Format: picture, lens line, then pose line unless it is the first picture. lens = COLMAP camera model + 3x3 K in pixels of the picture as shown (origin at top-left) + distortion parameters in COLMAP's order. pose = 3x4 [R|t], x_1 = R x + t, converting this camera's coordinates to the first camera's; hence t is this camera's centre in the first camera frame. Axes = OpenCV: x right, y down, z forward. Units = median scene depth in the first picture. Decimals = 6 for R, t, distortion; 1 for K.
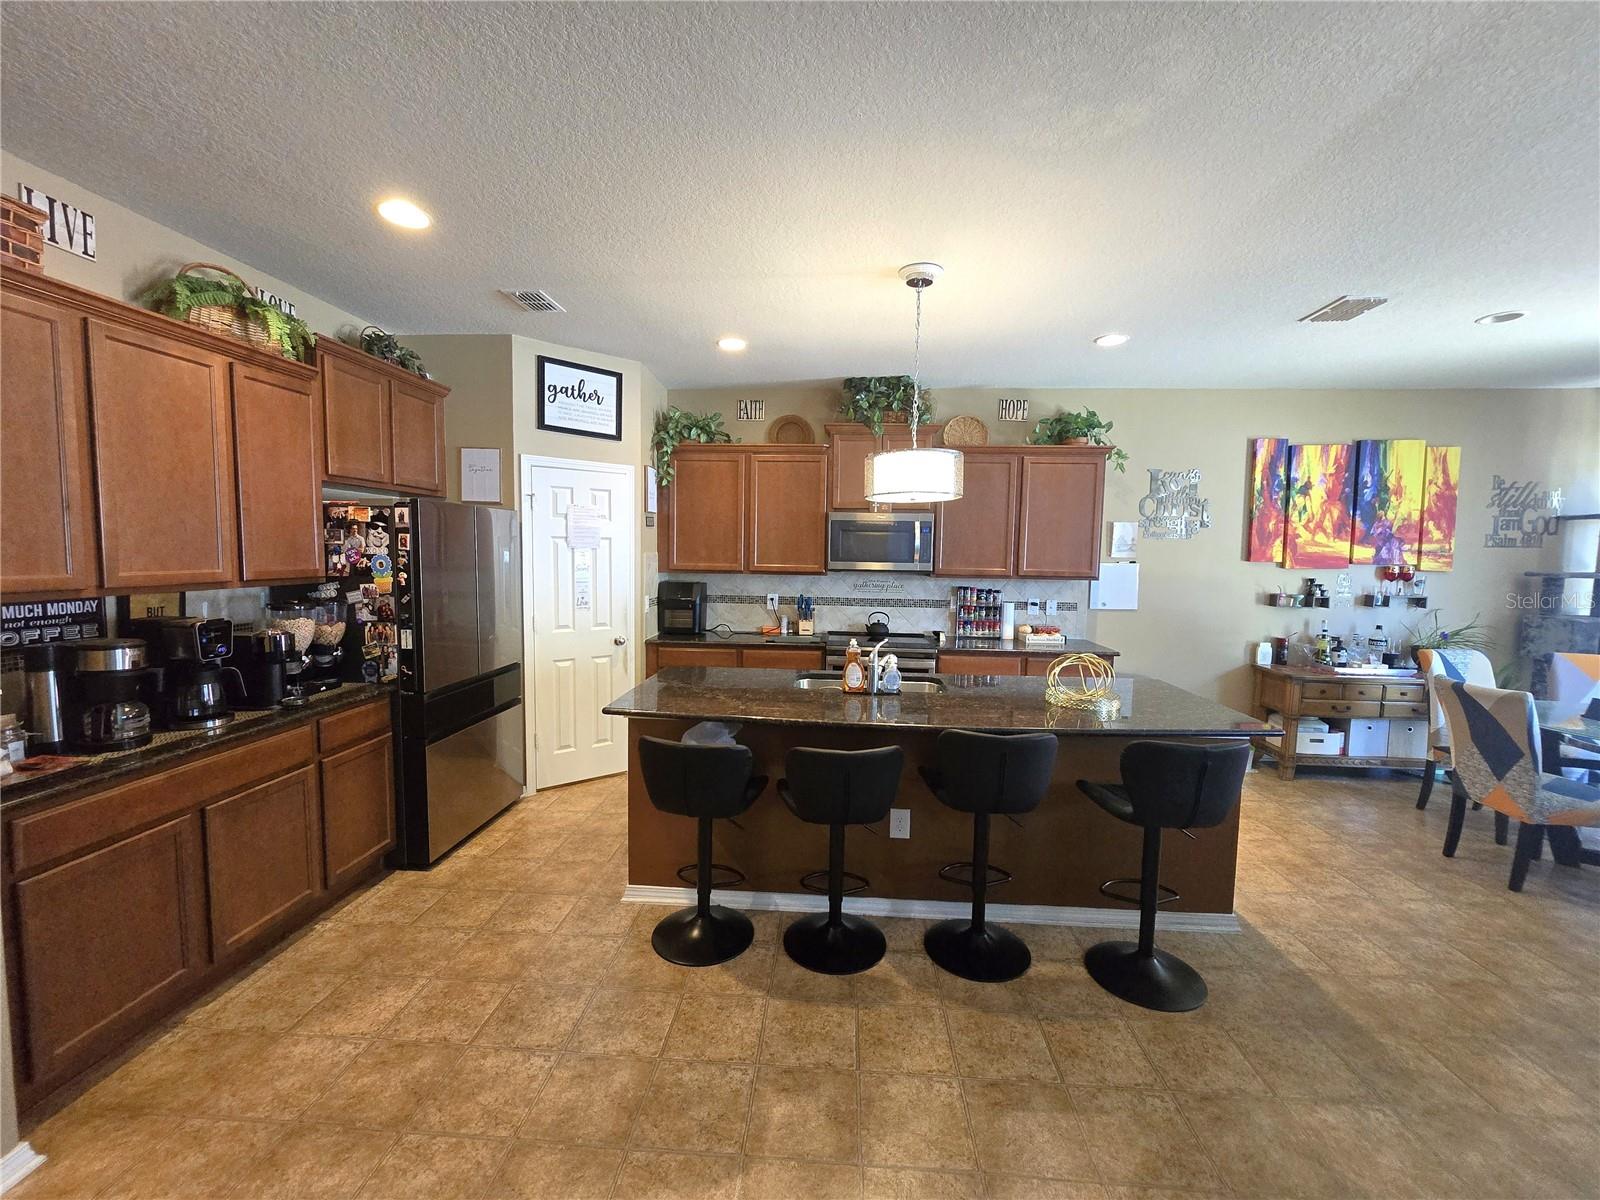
lens RADIAL K [[654.7, 0, 804.3], [0, 654.7, 599.5], [0, 0, 1]] dist [-0.012293, 0.004594]
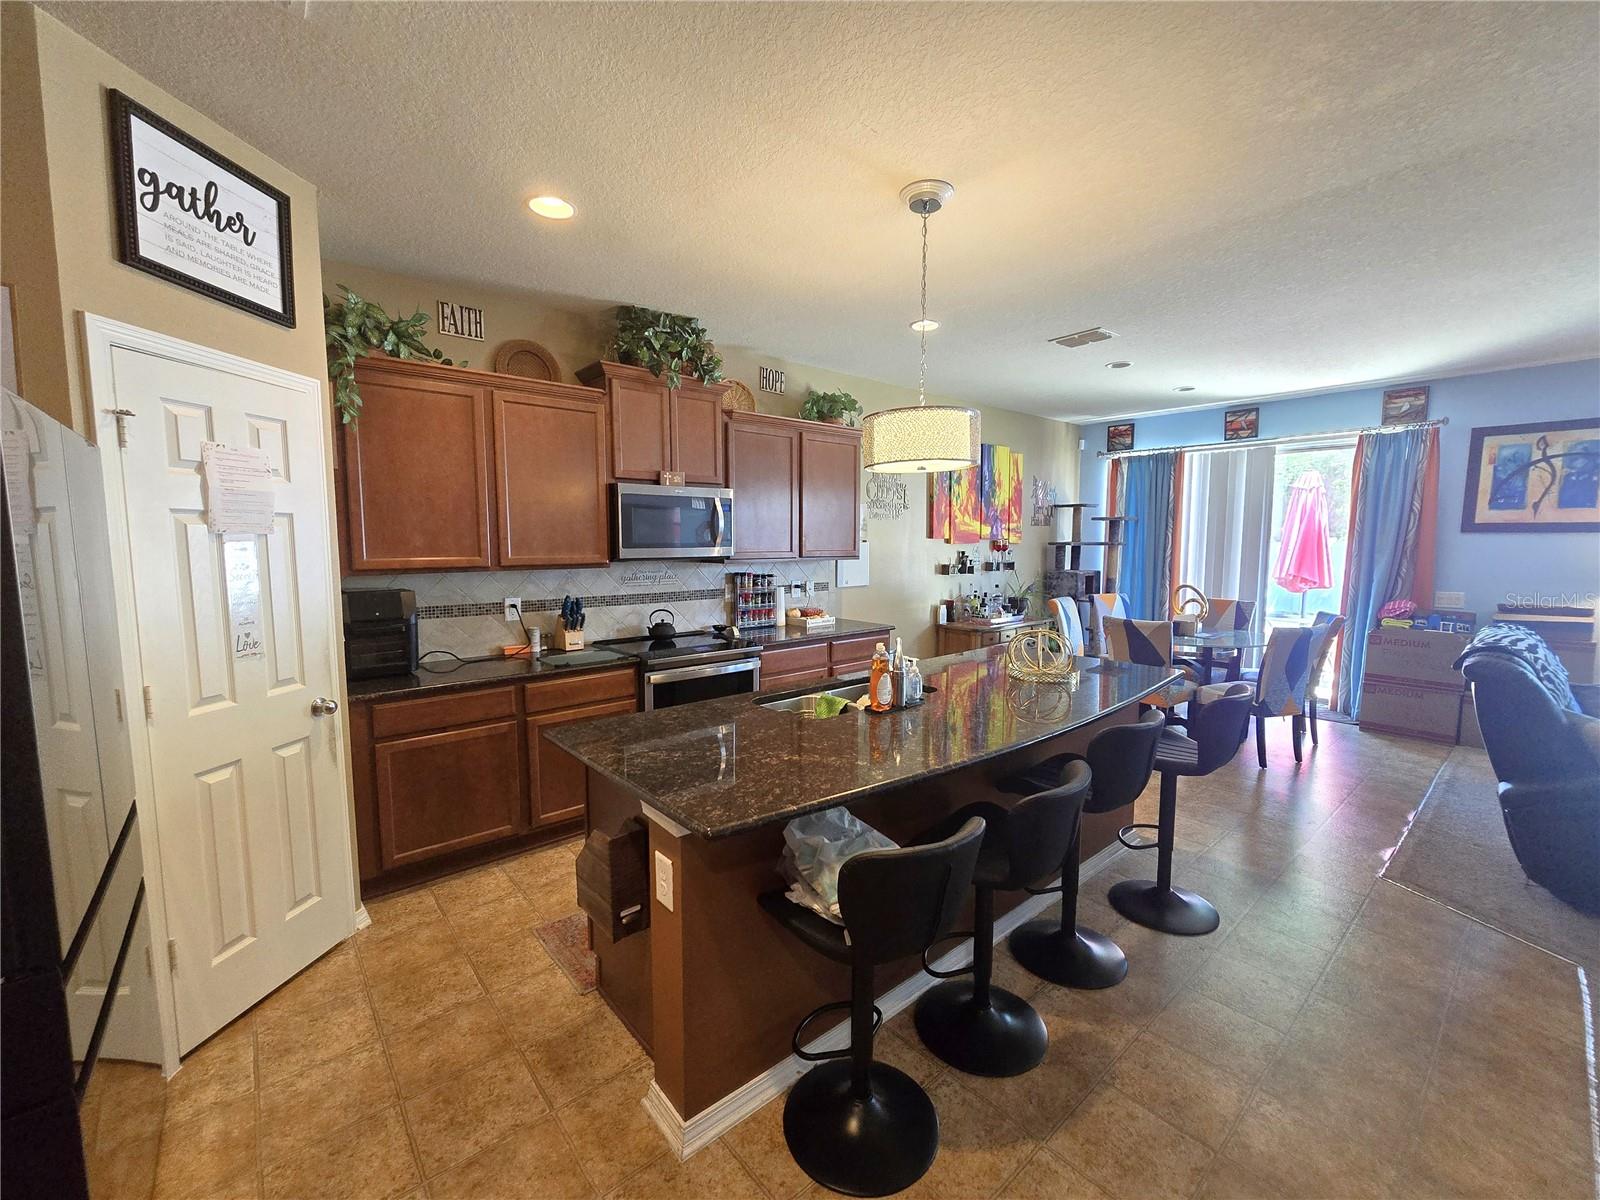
lens RADIAL K [[654.7, 0, 798.4], [0, 654.7, 599.6], [0, 0, 1]] dist [-0.012293, 0.004594]
pose [[0.718486, -0.081913, 0.690701, -0.331774], [0.065747, 0.996593, 0.049799, -0.023185], [-0.692427, 0.009631, 0.721424, 0.311448]]
